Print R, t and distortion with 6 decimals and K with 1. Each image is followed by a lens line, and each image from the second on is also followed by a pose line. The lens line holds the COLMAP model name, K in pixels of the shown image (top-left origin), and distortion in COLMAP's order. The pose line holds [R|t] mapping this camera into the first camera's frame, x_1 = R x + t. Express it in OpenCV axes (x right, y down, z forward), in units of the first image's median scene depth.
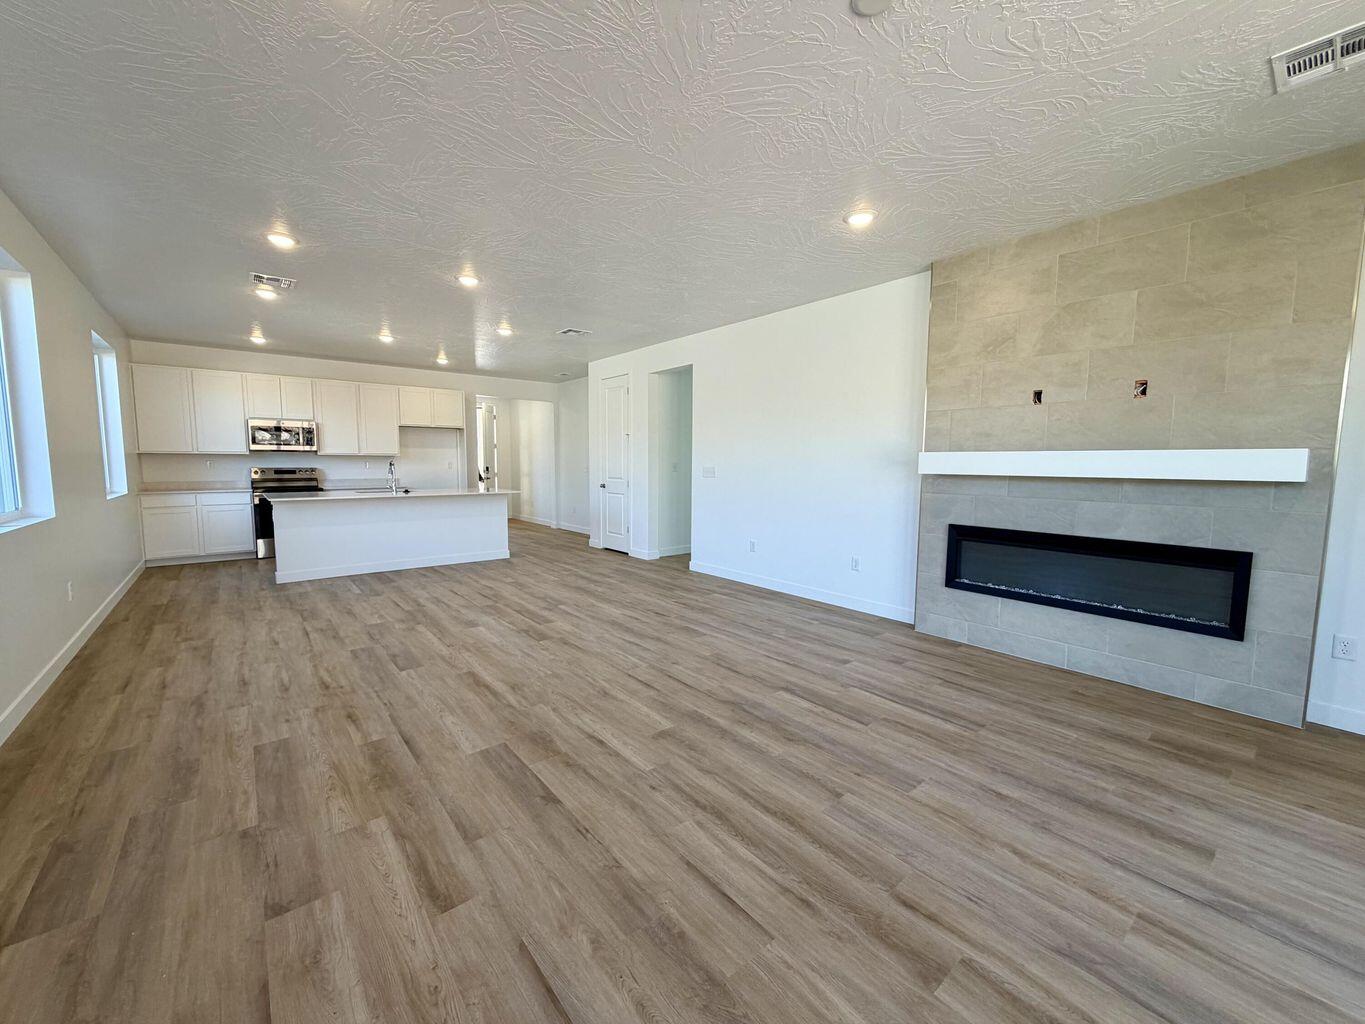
lens RADIAL K [[547.3, 0, 678.2], [0, 547.3, 512.4], [0, 0, 1]] dist [0.000584, -0.000073]
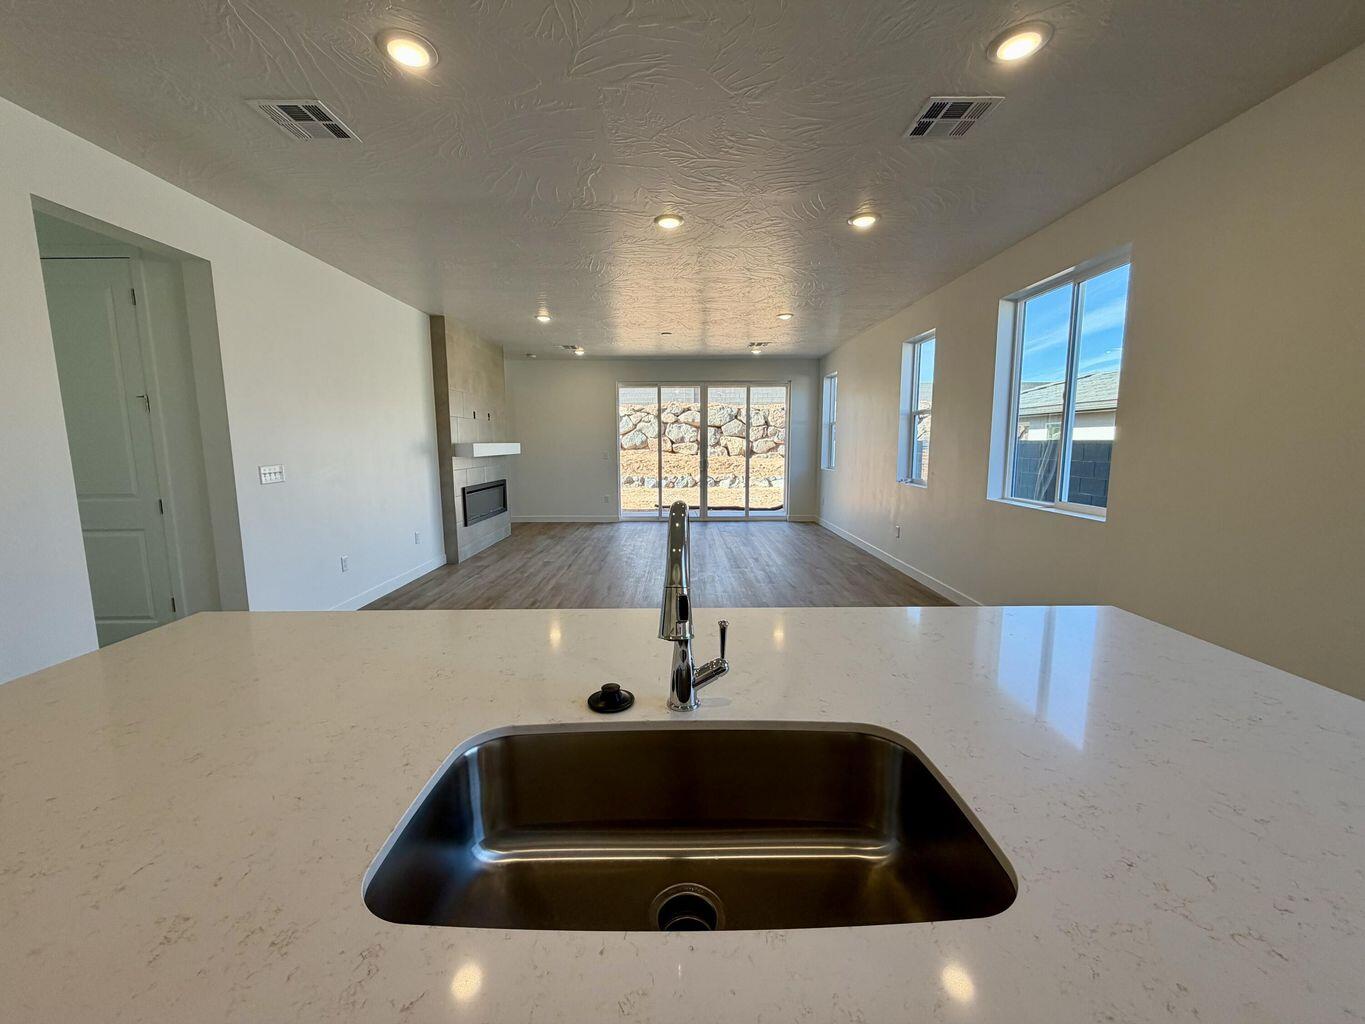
lens RADIAL K [[547.3, 0, 678.2], [0, 547.3, 512.4], [0, 0, 1]] dist [0.000584, -0.000073]
pose [[-0.782631, -0.081269, 0.617158, -1.456795], [0.055654, 0.978335, 0.199406, -0.281414], [-0.619993, 0.190409, -0.761153, 2.686003]]
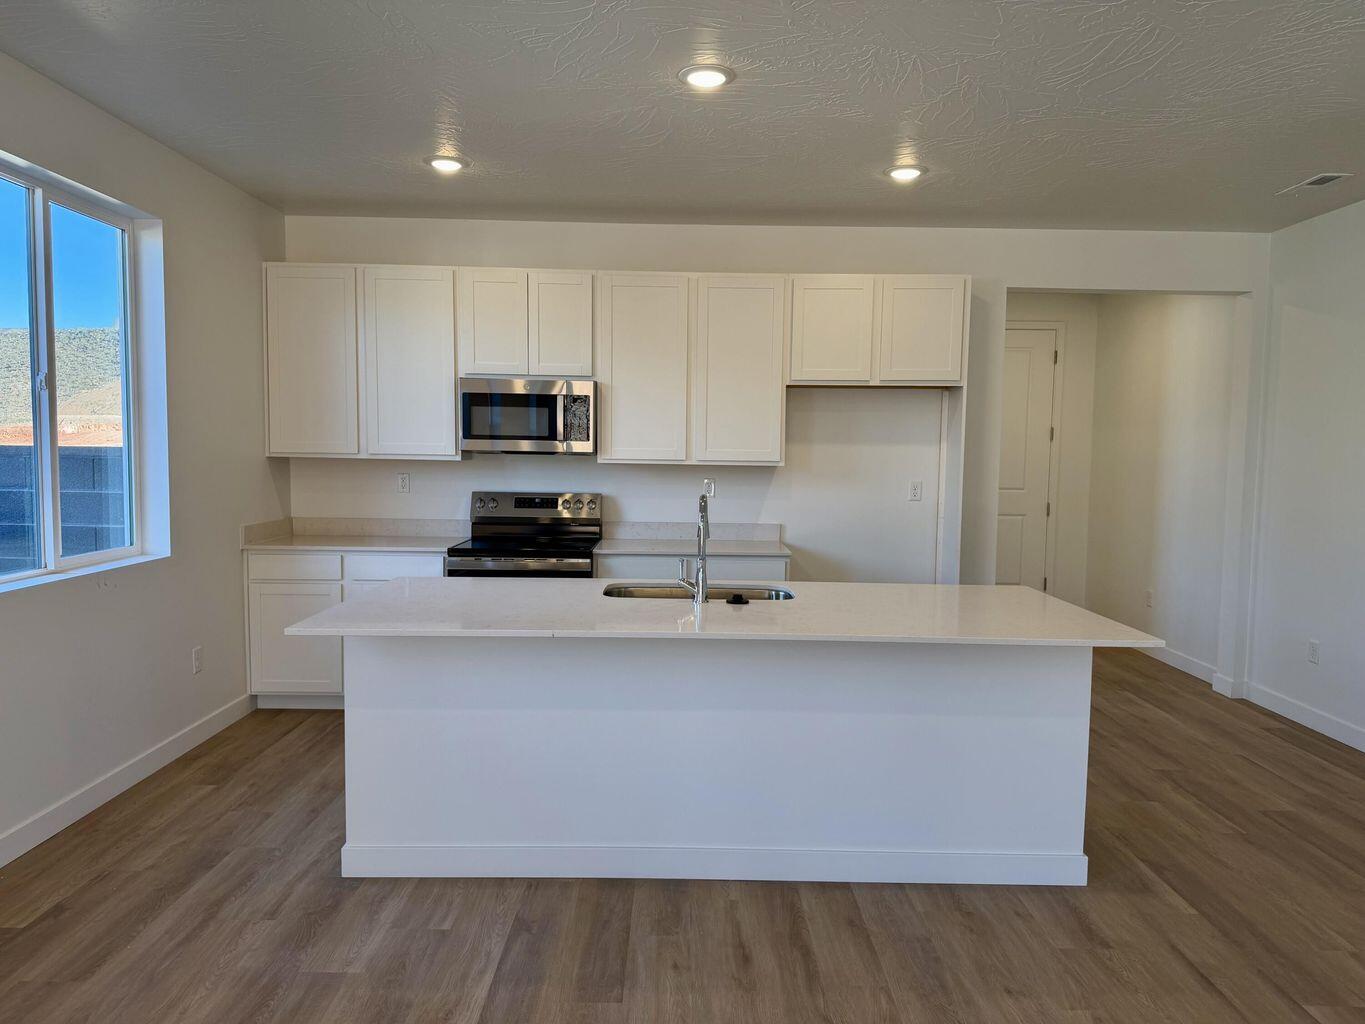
lens RADIAL K [[965.1, 0, 683.0], [0, 965.1, 512.4], [0, 0, 1]] dist [0.003165, -0.000746]
pose [[0.779729, 0.054449, -0.623745, -0.166516], [-0.069316, 0.997595, 0.000434, -0.070880], [0.622268, 0.042897, 0.781628, 0.476627]]
